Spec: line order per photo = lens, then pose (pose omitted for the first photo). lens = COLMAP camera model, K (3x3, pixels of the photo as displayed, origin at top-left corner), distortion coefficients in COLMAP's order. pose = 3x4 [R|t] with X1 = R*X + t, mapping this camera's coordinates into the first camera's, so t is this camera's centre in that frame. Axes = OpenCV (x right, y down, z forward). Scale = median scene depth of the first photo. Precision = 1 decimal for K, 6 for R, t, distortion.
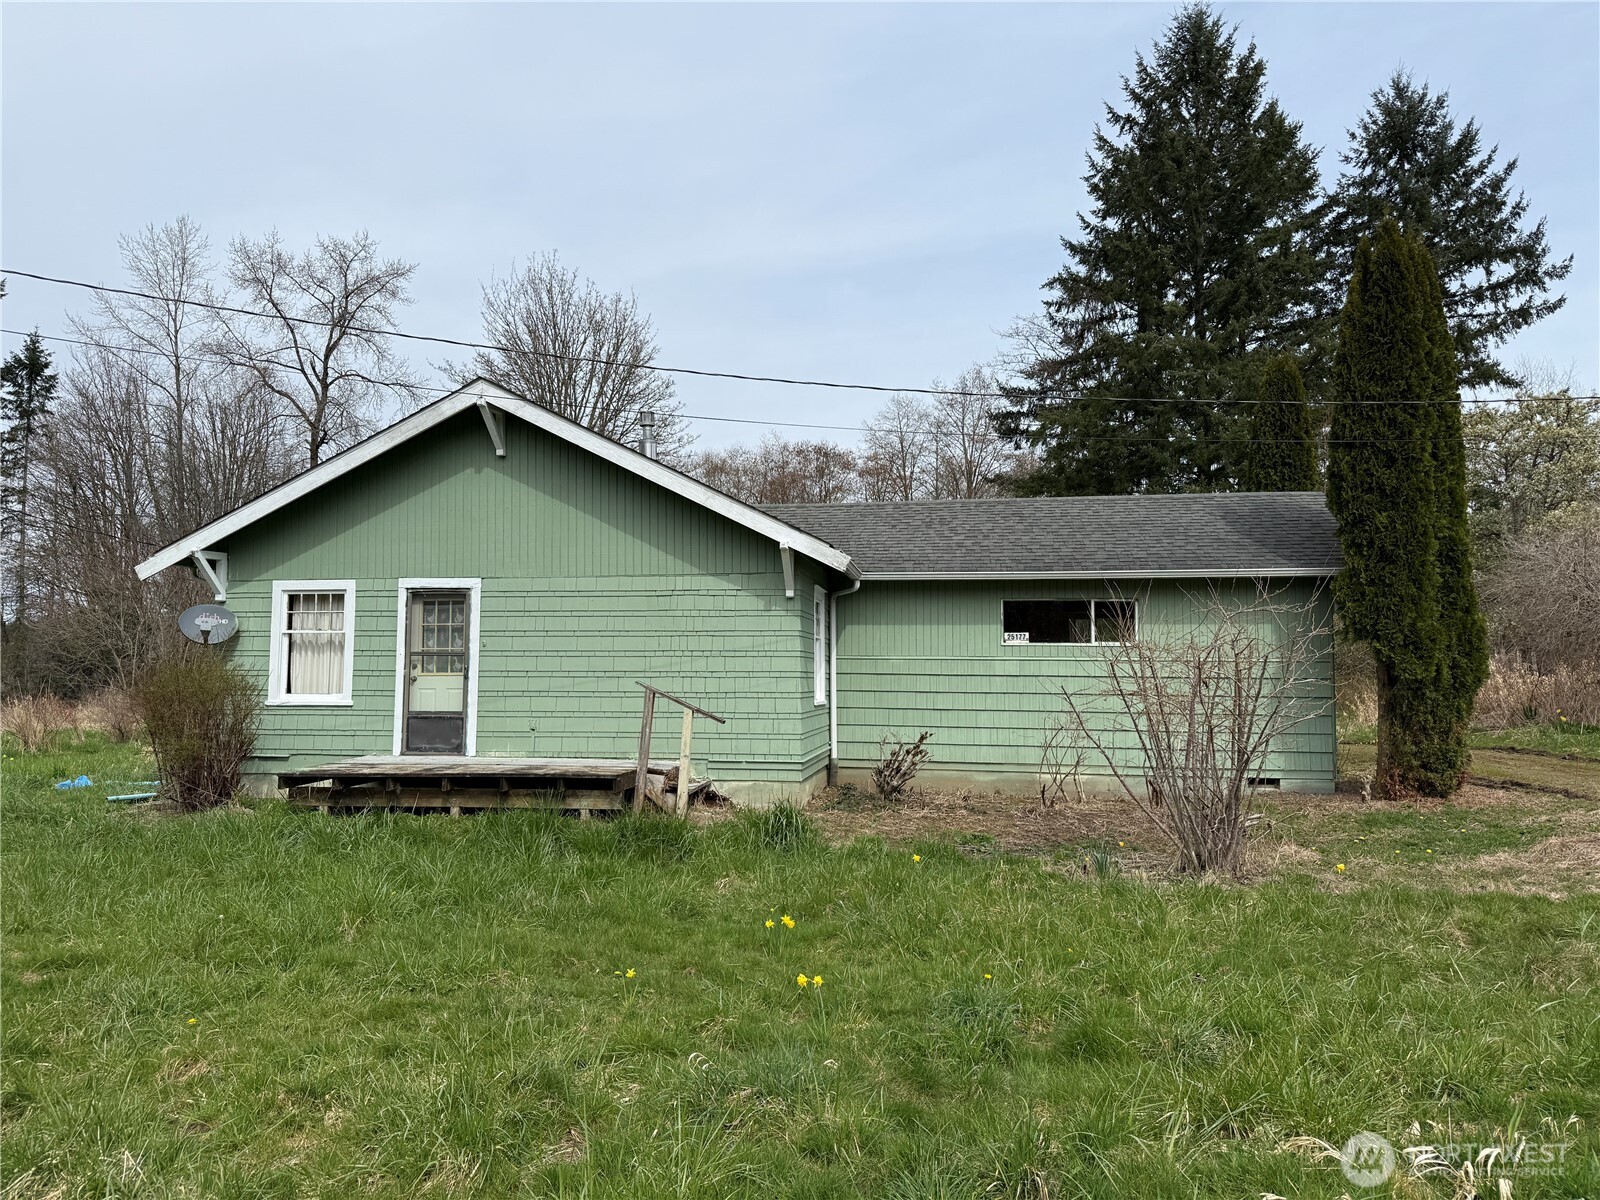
lens RADIAL K [[1130.5, 0, 798.2], [0, 1130.5, 587.9], [0, 0, 1]] dist [0.012290, -0.001740]
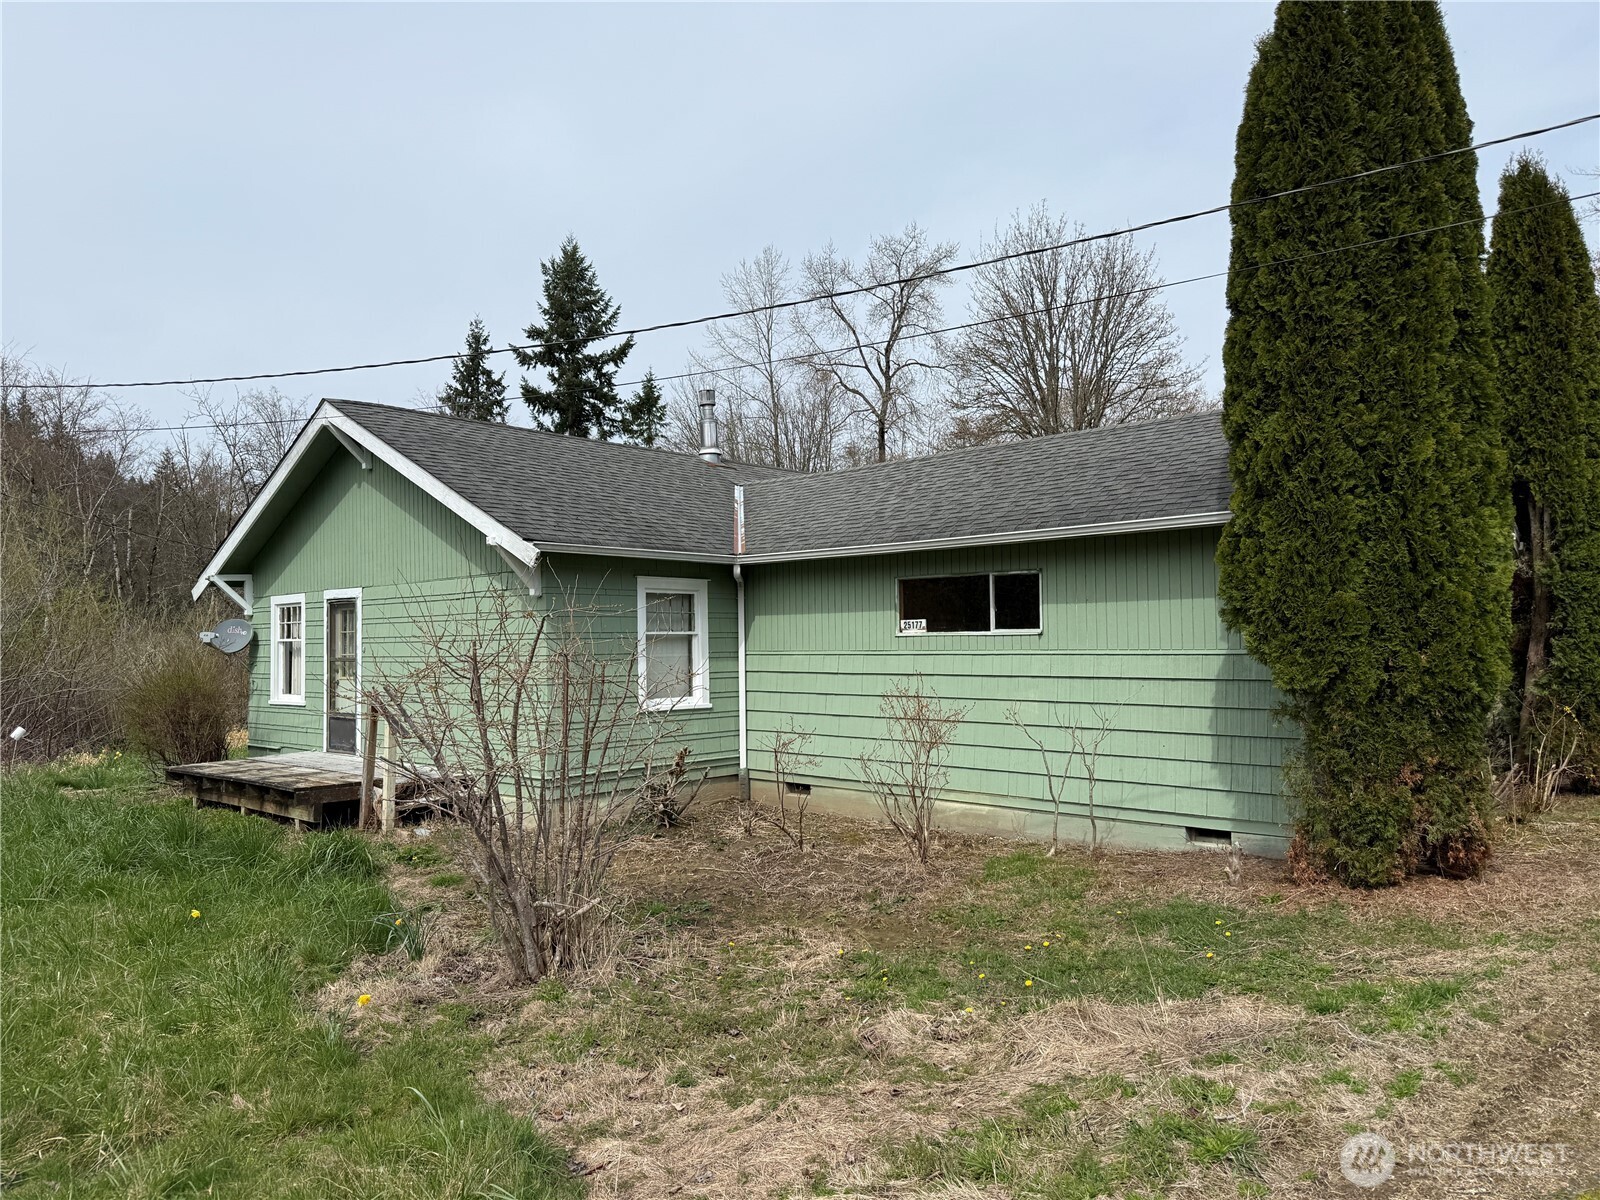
lens RADIAL K [[1130.5, 0, 800.5], [0, 1130.5, 612.4], [0, 0, 1]] dist [0.012290, -0.001740]
pose [[0.829157, -0.031990, -0.558100, 0.559949], [0.061381, 0.997535, 0.034014, 0.002885], [0.555636, -0.062460, 0.829077, 0.303714]]
